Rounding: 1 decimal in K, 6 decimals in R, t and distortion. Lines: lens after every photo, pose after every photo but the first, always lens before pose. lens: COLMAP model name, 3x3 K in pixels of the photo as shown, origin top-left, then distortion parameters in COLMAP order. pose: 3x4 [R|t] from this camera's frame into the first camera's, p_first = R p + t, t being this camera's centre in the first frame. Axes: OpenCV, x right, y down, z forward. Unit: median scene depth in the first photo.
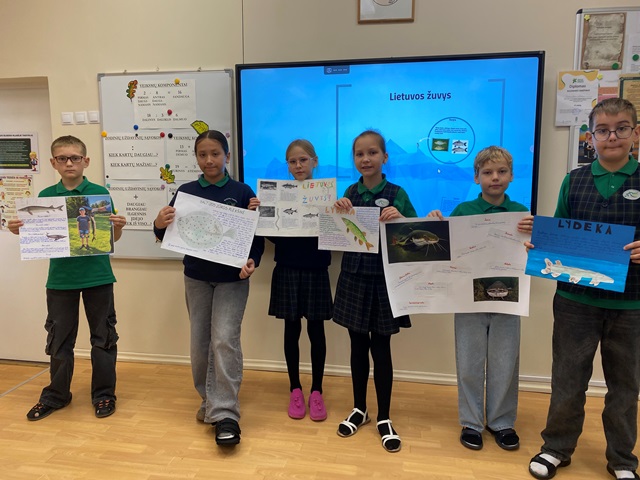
lens RADIAL K [[481.5, 0, 324.2], [0, 481.5, 241.1], [0, 0, 1]] dist [-0.023216, -0.013735]
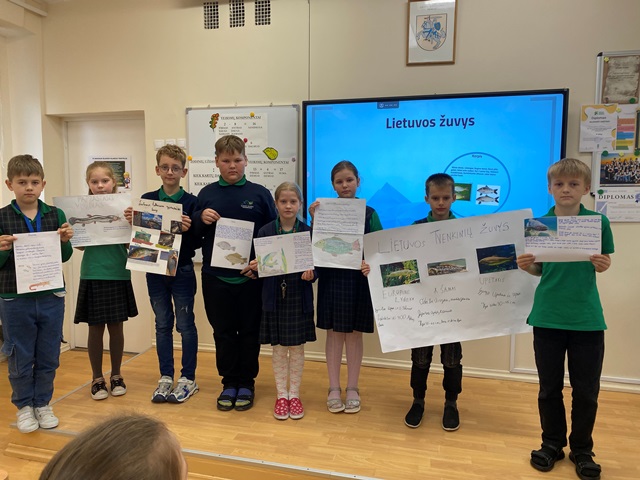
lens RADIAL K [[481.5, 0, 317.8], [0, 481.5, 239.8], [0, 0, 1]] dist [-0.023216, -0.013735]
pose [[0.995921, 0.014658, -0.089033, -0.034876], [-0.018505, 0.998924, -0.042536, 0.027954], [0.088314, 0.044010, 0.995120, -0.173333]]
